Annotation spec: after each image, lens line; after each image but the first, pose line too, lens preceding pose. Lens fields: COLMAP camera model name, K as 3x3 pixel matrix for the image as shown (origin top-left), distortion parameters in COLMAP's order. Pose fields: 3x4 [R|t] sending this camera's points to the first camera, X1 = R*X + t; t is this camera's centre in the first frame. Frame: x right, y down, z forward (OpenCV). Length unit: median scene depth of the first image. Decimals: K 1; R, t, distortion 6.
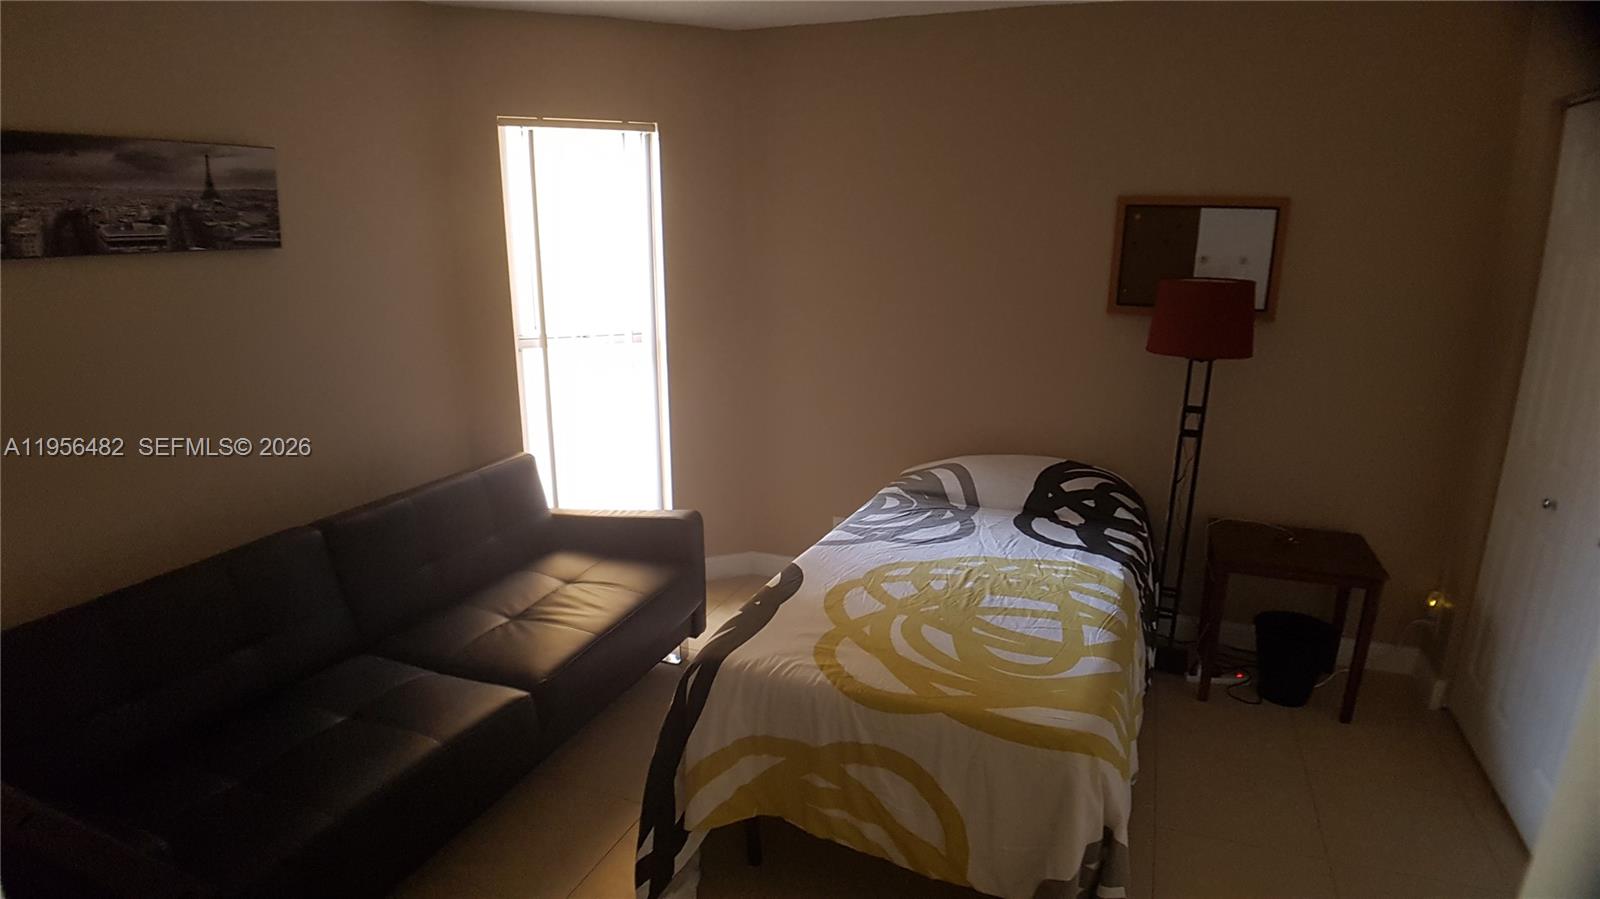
lens RADIAL K [[873.8, 0, 803.6], [0, 873.8, 463.6], [0, 0, 1]] dist [-0.045025, -0.024427]
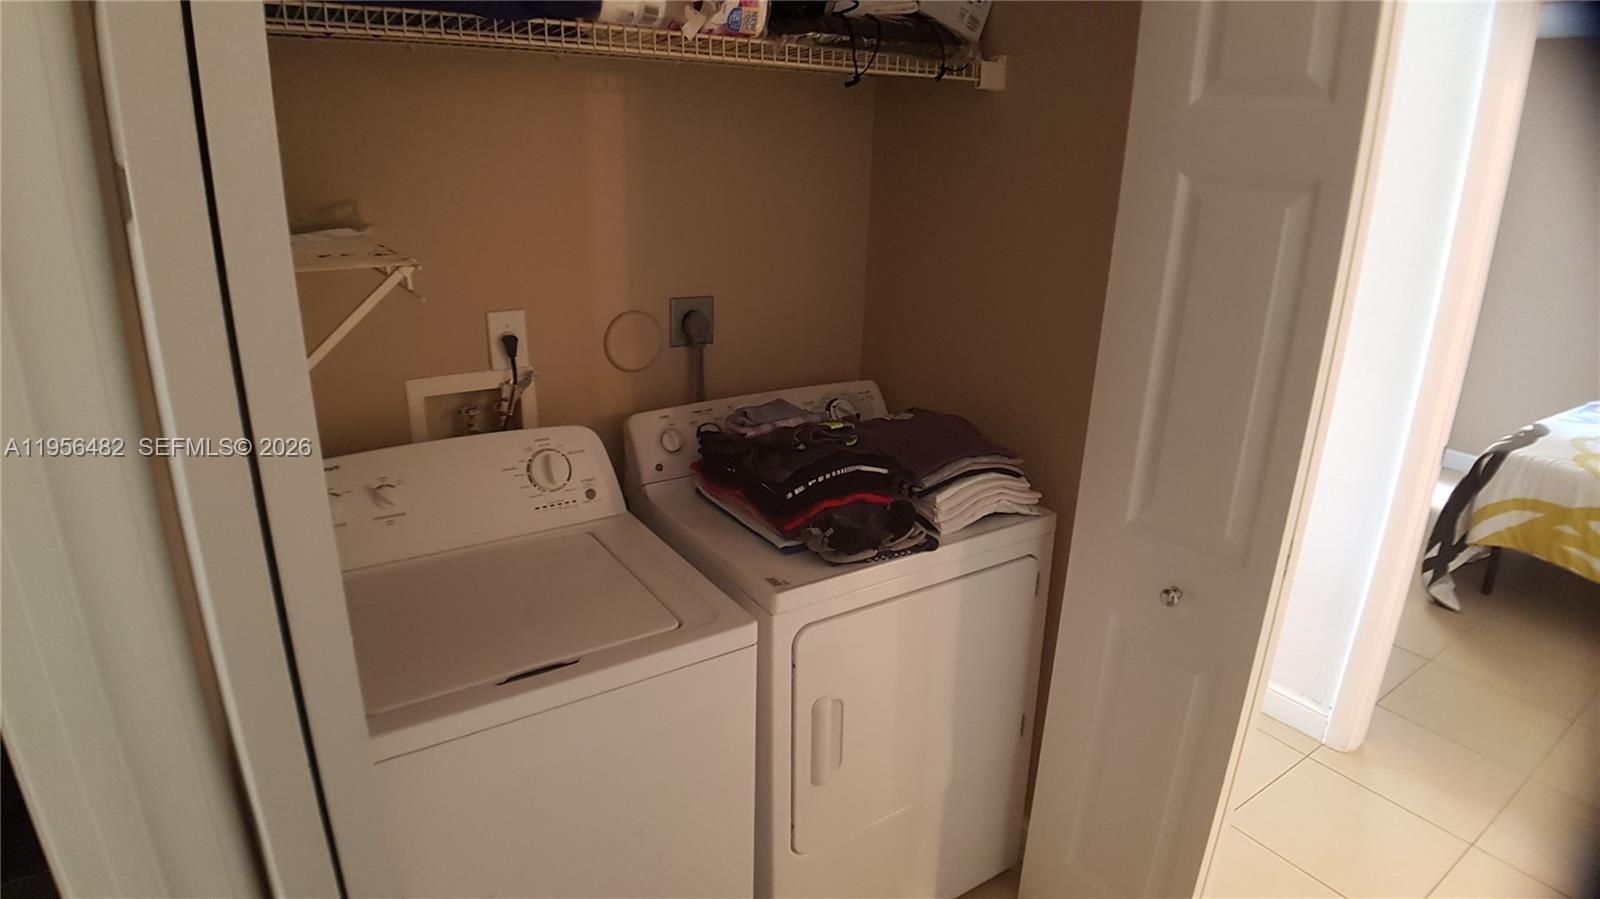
lens RADIAL K [[873.8, 0, 803.6], [0, 873.8, 463.6], [0, 0, 1]] dist [-0.045025, -0.024427]
pose [[0.832089, 0.203885, -0.515809, -0.394706], [-0.170480, 0.978981, 0.111951, 0.305700], [0.527792, -0.005218, 0.849358, -1.059003]]
